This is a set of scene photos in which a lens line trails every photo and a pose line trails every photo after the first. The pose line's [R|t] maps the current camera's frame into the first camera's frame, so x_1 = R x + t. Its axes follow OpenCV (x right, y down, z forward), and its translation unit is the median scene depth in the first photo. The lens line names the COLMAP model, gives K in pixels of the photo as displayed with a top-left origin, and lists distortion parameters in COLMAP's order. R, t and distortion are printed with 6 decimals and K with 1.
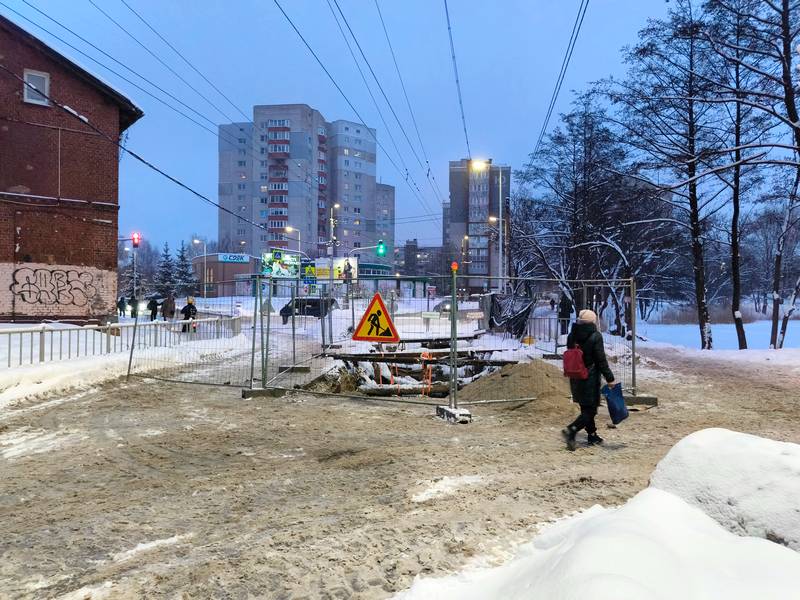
lens RADIAL K [[588.6, 0, 400.0], [0, 588.6, 300.0], [0, 0, 1]] dist [0.007642, 0.000362]
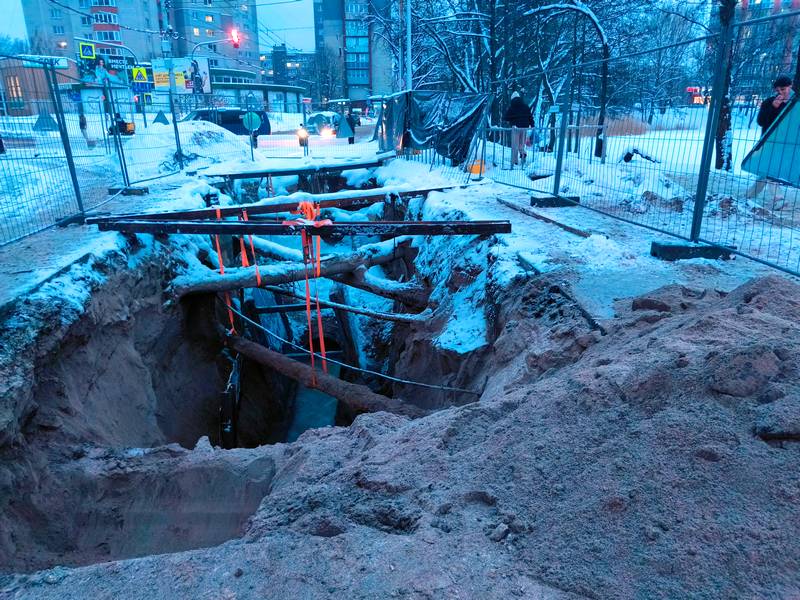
lens RADIAL K [[588.6, 0, 400.0], [0, 588.6, 300.0], [0, 0, 1]] dist [0.007642, 0.000362]
pose [[0.979157, -0.076139, 0.188294, 0.005371], [0.016976, 0.954511, 0.297692, 0.005220], [-0.202394, -0.288291, 0.935909, 0.126614]]
